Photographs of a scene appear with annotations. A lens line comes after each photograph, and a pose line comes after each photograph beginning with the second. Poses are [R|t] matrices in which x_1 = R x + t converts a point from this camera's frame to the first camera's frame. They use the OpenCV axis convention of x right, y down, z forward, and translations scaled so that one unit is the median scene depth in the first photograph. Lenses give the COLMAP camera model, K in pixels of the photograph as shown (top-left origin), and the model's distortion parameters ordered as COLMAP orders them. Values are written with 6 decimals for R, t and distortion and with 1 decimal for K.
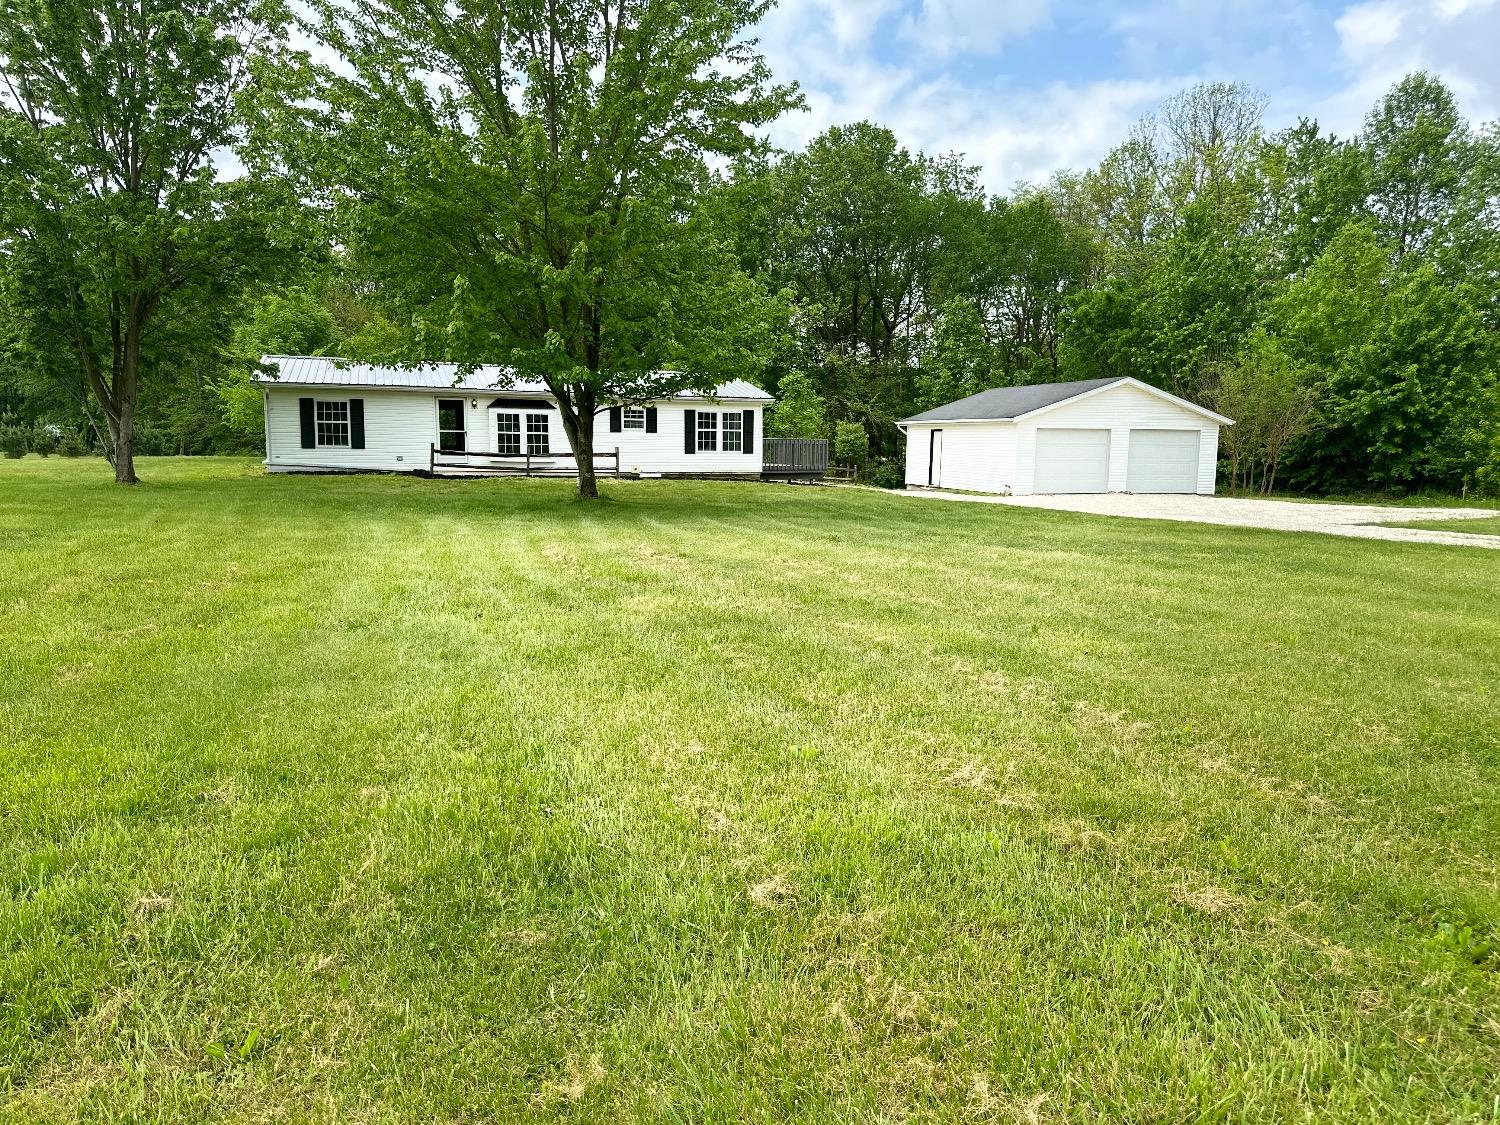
lens RADIAL K [[1054.1, 0, 751.6], [0, 1054.1, 561.8], [0, 0, 1]] dist [0.099269, -0.007114]
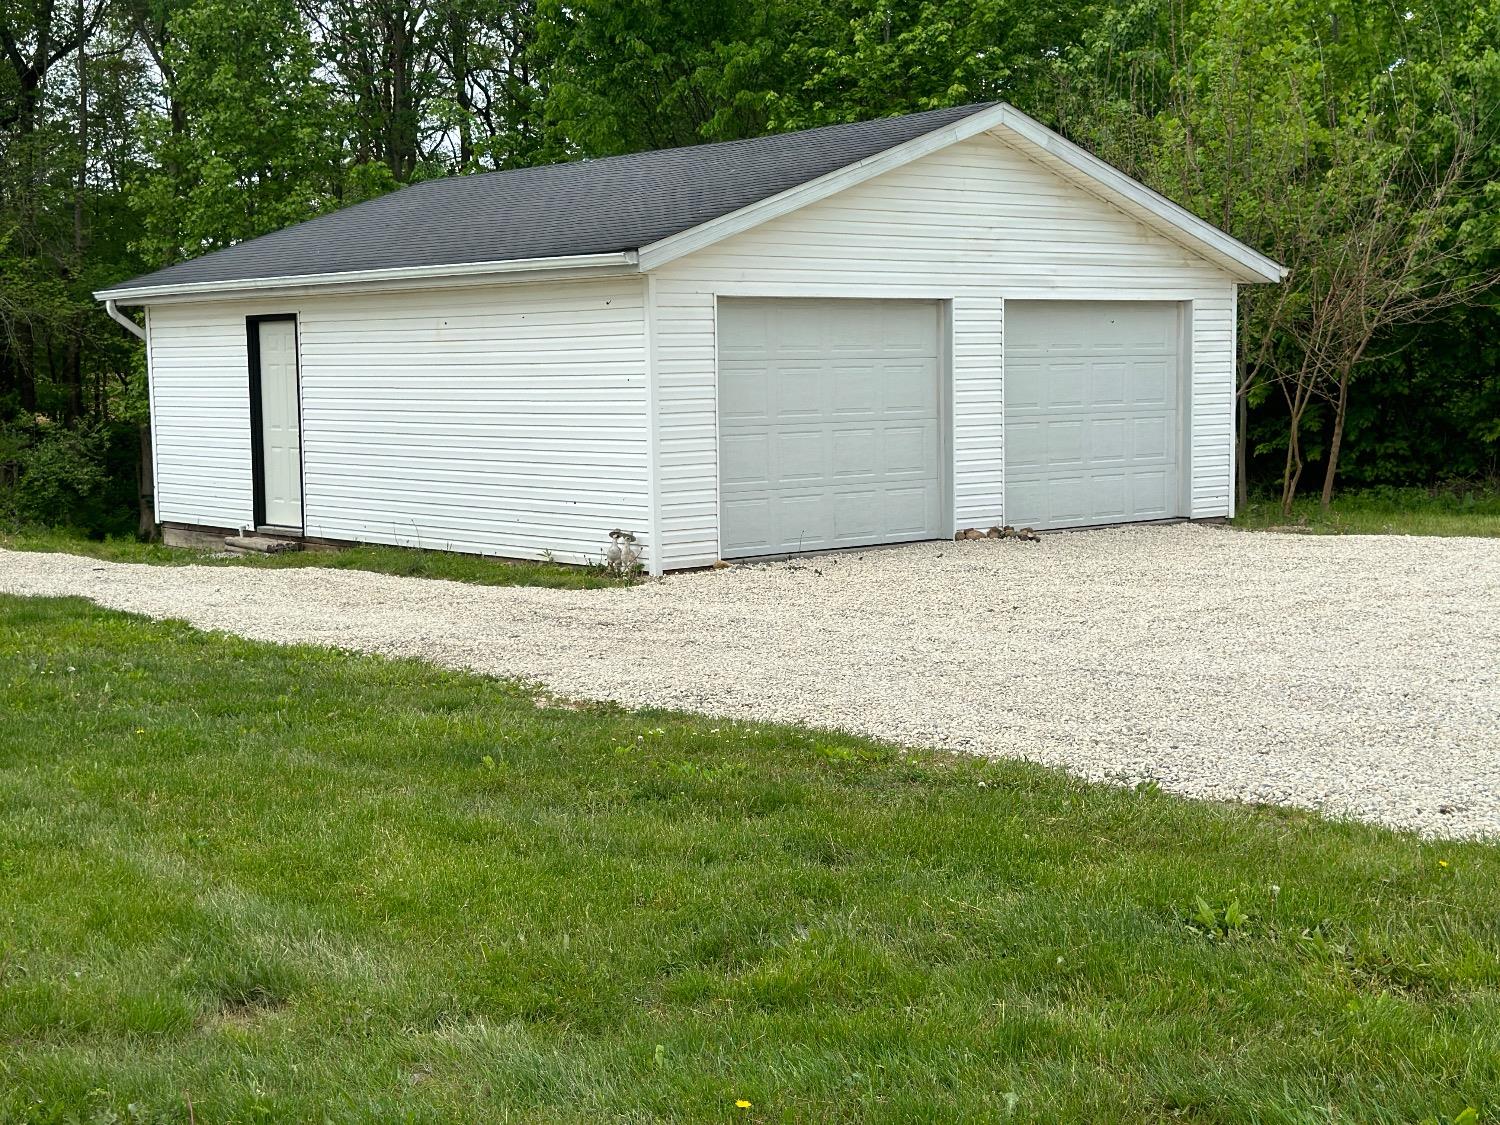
lens RADIAL K [[2083.2, 0, 753.0], [0, 2083.2, 561.1], [0, 0, 1]] dist [0.245243, 0.000000]
pose [[0.902148, -0.066635, 0.426250, 0.055413], [0.075830, 0.997110, -0.004616, -0.053826], [-0.424711, 0.036487, 0.904593, 0.488063]]
